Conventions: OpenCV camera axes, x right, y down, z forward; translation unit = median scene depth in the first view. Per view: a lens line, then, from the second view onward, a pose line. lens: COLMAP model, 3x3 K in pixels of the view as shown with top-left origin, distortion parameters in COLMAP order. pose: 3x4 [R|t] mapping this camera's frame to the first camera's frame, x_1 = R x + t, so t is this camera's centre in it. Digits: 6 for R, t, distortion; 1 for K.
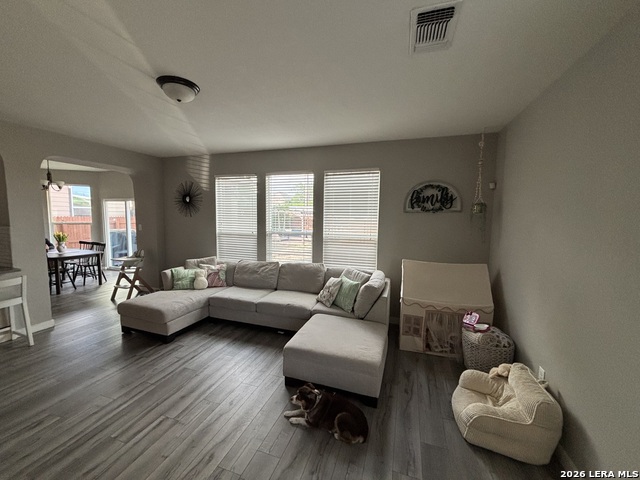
lens RADIAL K [[260.5, 0, 318.8], [0, 260.5, 238.2], [0, 0, 1]] dist [0.012529, -0.004002]
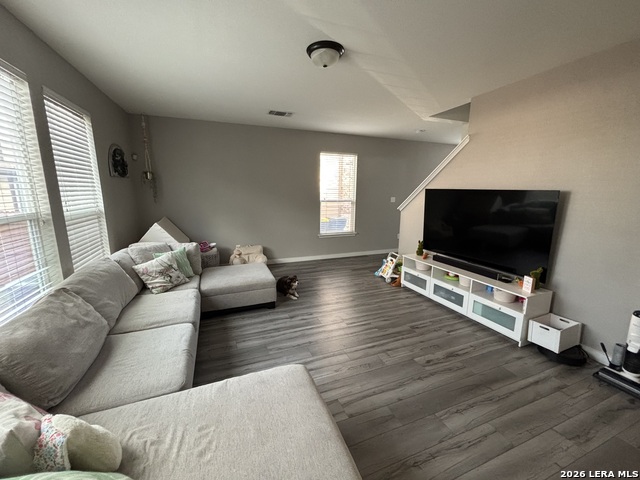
lens RADIAL K [[260.5, 0, 318.8], [0, 260.5, 238.2], [0, 0, 1]] dist [0.012529, -0.004002]
pose [[-0.642678, -0.157209, 0.749834, -0.807082], [0.059049, 0.965645, 0.253066, -0.079091], [-0.763858, 0.206916, -0.611316, 1.032484]]
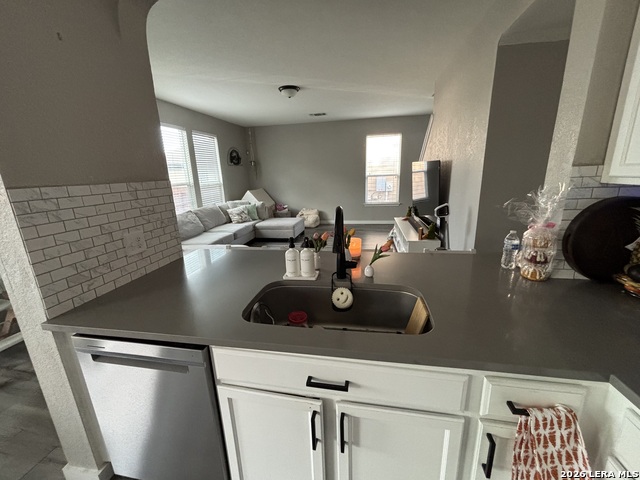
lens RADIAL K [[260.5, 0, 318.8], [0, 260.5, 238.2], [0, 0, 1]] dist [0.012529, -0.004002]
pose [[-0.134324, -0.253393, 0.957992, -1.481638], [0.129768, 0.953930, 0.270514, -0.029987], [-0.982404, 0.160653, -0.095253, 0.650147]]
